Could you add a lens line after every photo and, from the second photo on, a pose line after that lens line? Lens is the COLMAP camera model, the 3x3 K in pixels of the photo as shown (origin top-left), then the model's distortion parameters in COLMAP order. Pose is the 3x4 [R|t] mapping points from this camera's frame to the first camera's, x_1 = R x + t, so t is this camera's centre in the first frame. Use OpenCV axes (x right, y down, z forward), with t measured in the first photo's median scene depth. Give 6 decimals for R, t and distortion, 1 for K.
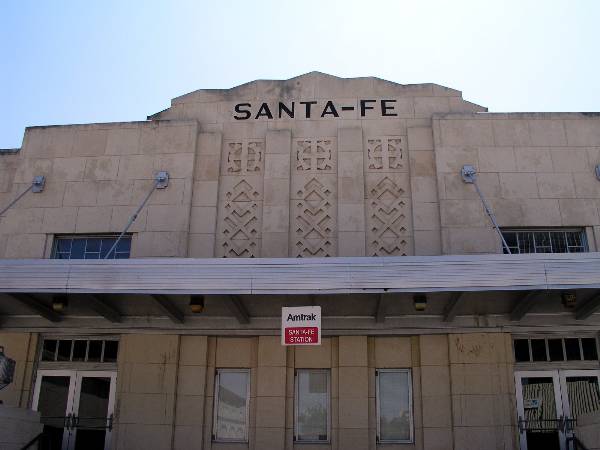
lens RADIAL K [[632.7, 0, 304.1], [0, 632.7, 221.0], [0, 0, 1]] dist [-0.148933, 0.000000]
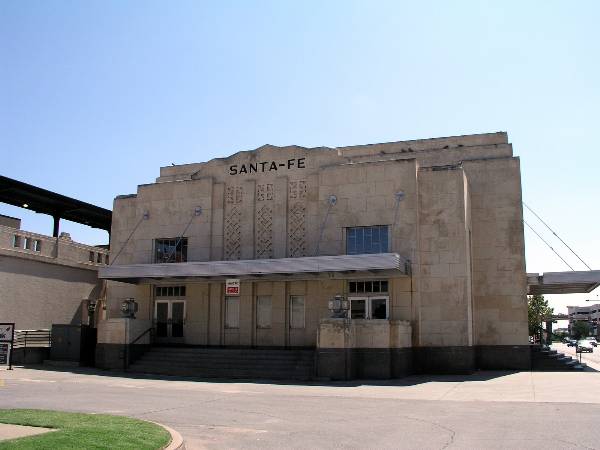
lens RADIAL K [[632.7, 0, 298.1], [0, 632.7, 229.9], [0, 0, 1]] dist [-0.148933, 0.000000]
pose [[0.954954, -0.055977, -0.291425, 0.714196], [0.115906, 0.974400, 0.192642, -0.372036], [0.273181, -0.217742, 0.936995, -0.924595]]
